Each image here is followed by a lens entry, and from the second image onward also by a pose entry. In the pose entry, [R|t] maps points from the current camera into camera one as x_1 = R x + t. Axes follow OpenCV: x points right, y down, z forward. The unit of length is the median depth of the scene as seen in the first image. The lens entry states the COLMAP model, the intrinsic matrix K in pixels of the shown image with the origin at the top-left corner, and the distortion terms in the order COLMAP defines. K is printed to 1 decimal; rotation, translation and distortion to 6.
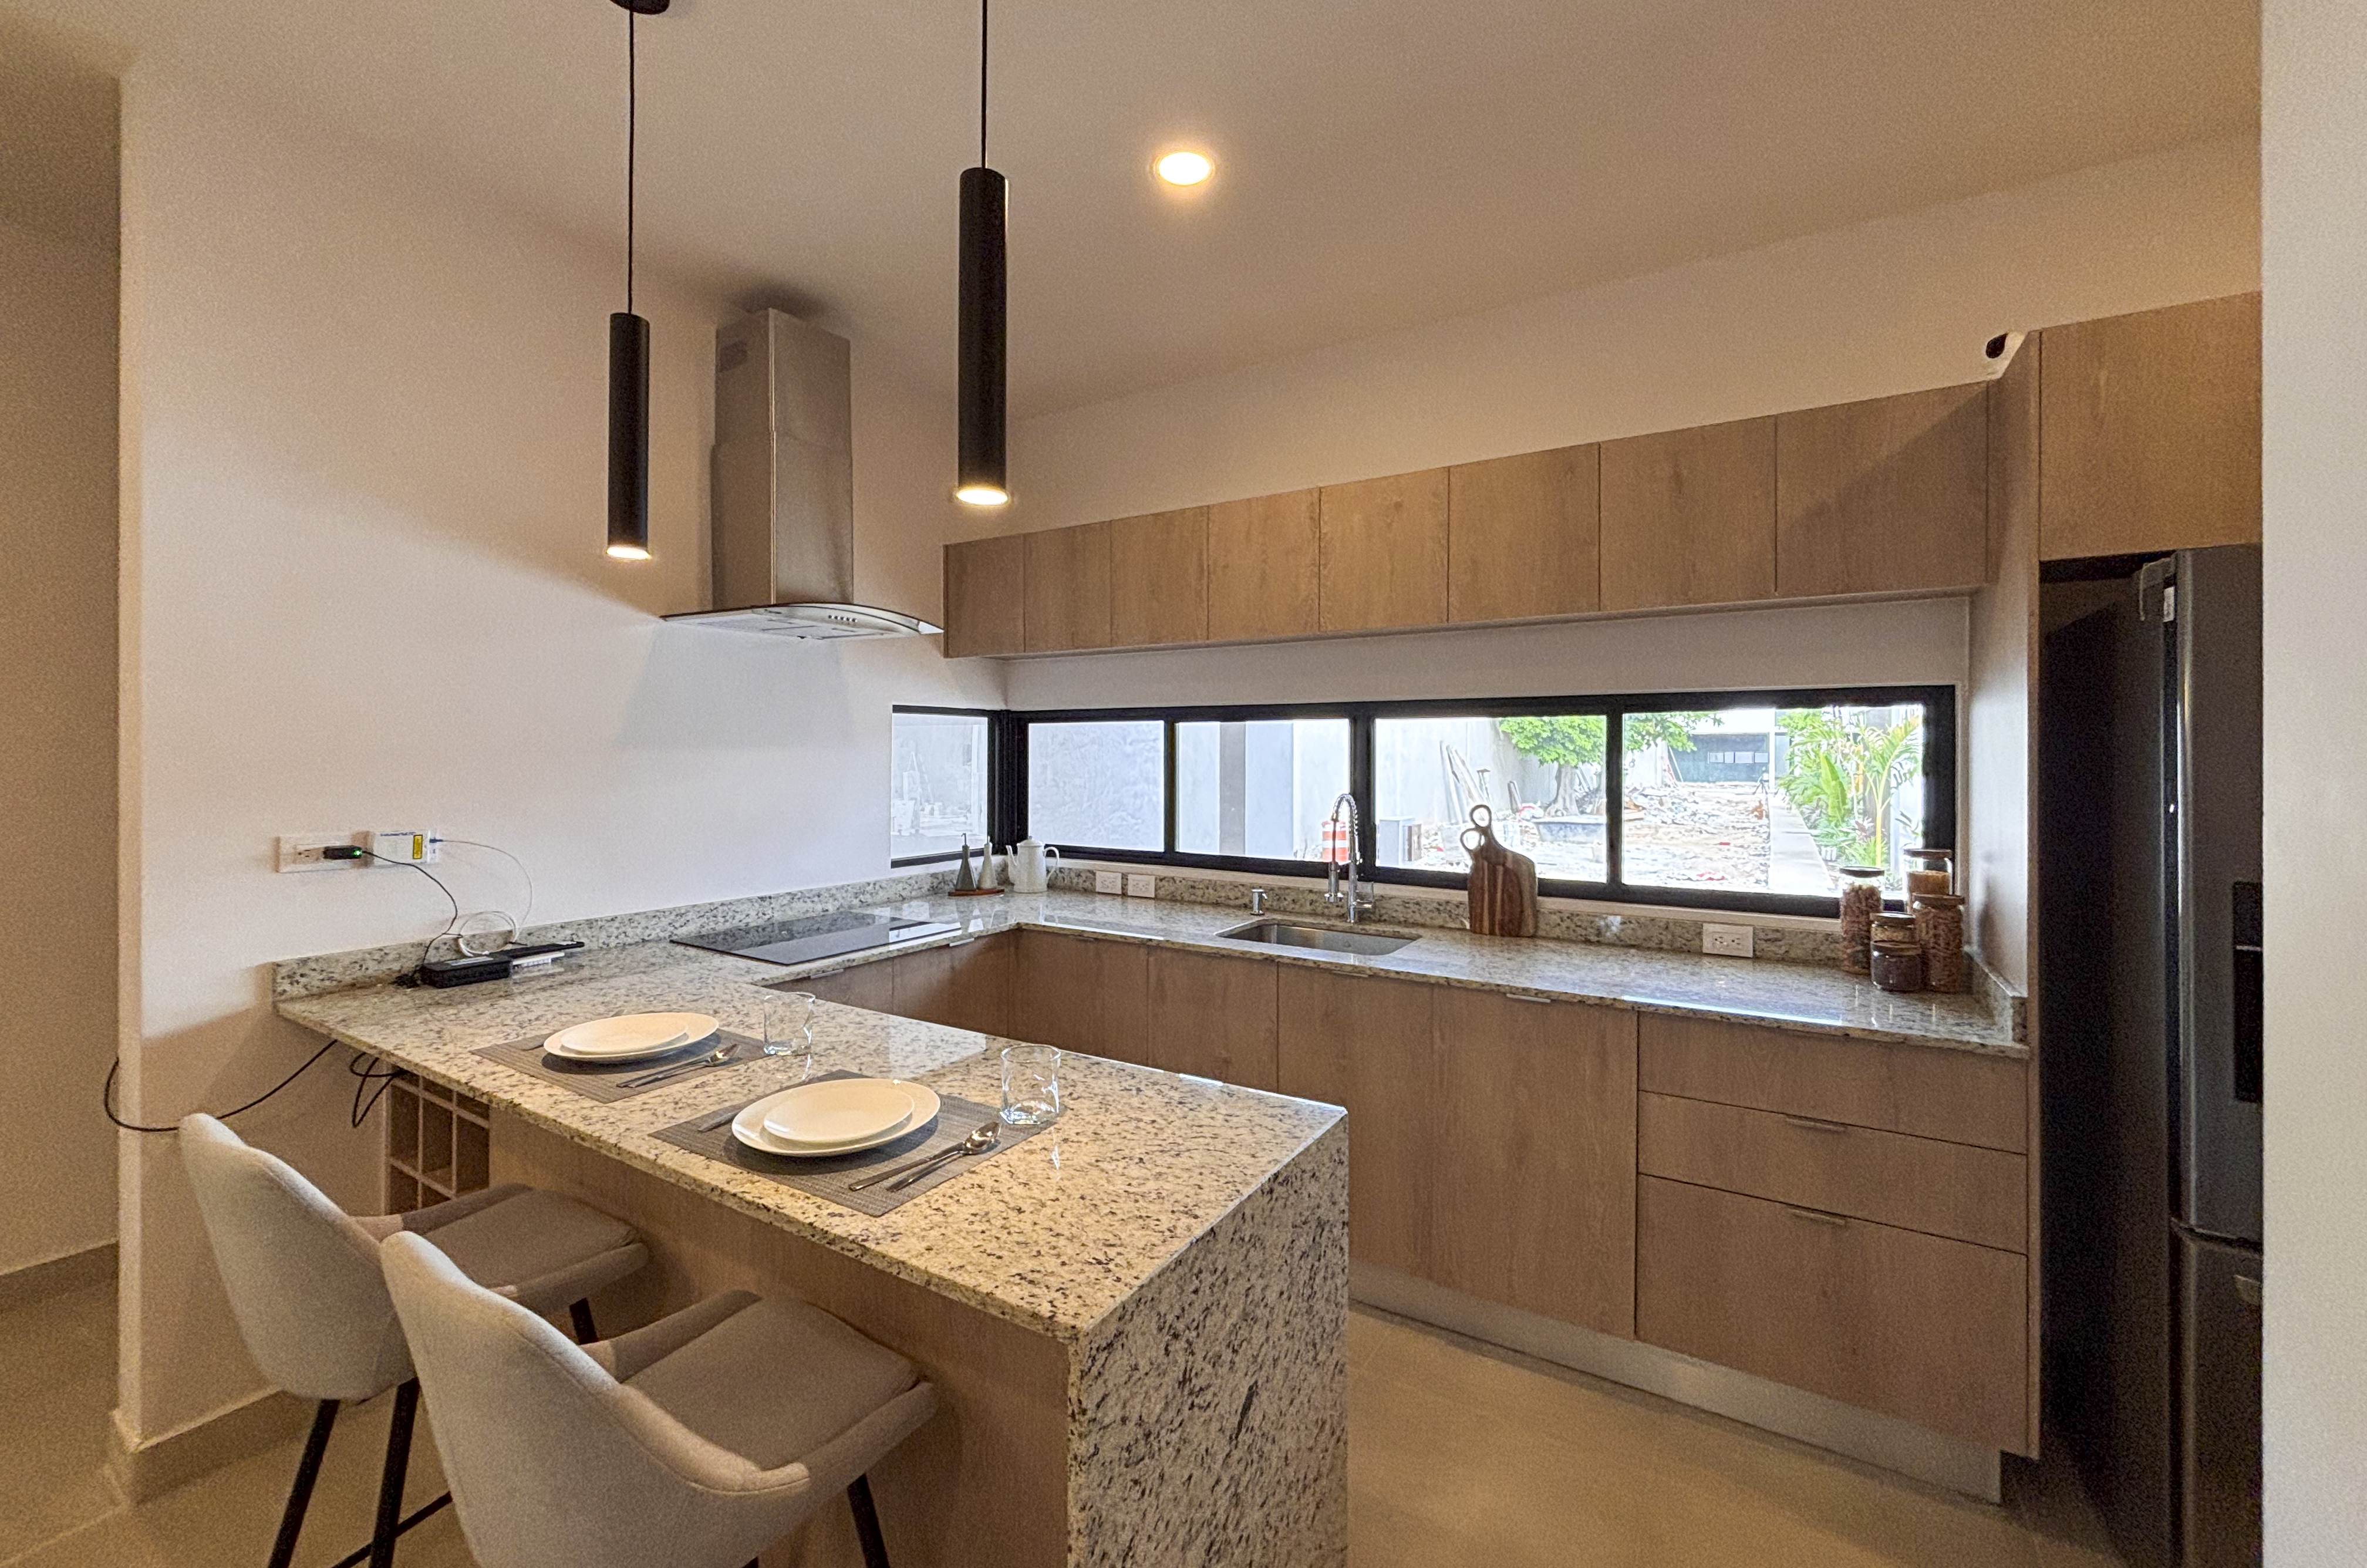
lens RADIAL K [[975.5, 0, 1187.8], [0, 975.5, 758.5], [0, 0, 1]] dist [-0.012583, 0.001280]
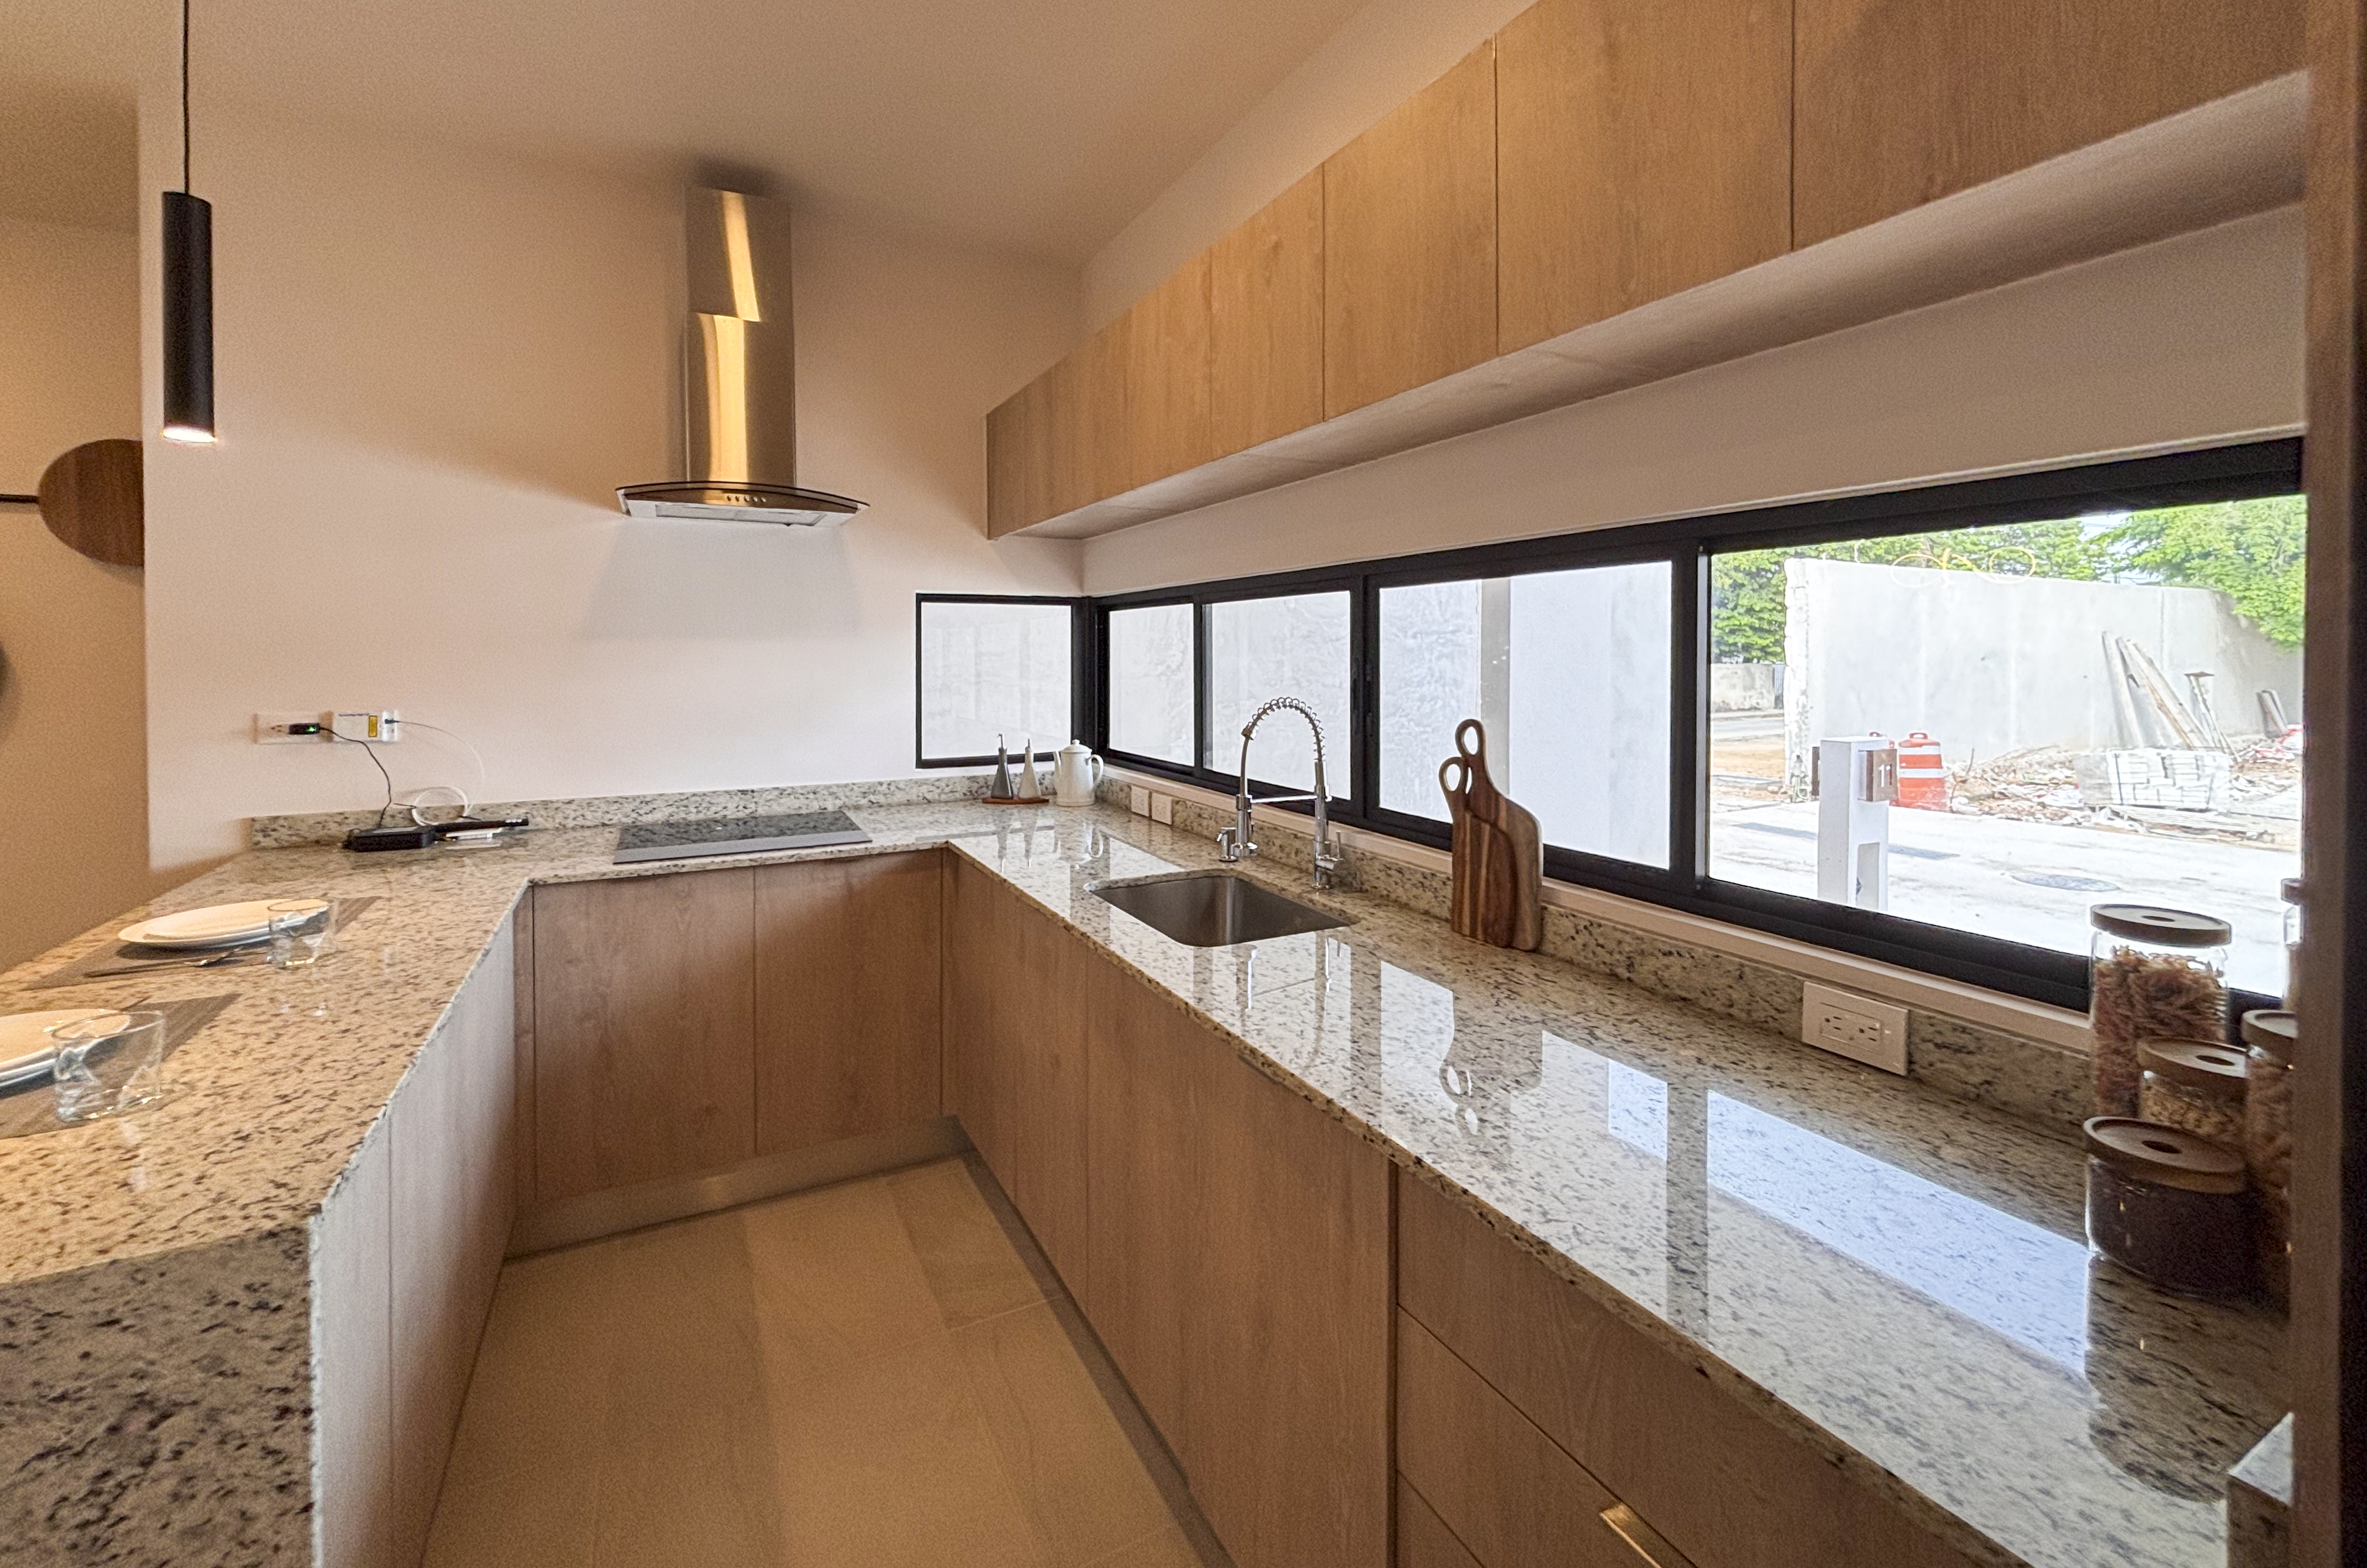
lens RADIAL K [[975.5, 0, 1164.8], [0, 975.5, 679.5], [0, 0, 1]] dist [-0.012583, 0.001280]
pose [[0.856618, 0.009953, -0.515855, 0.461878], [0.000664, 0.999792, 0.020393, 0.010101], [0.515951, -0.017811, 0.856433, 0.393525]]
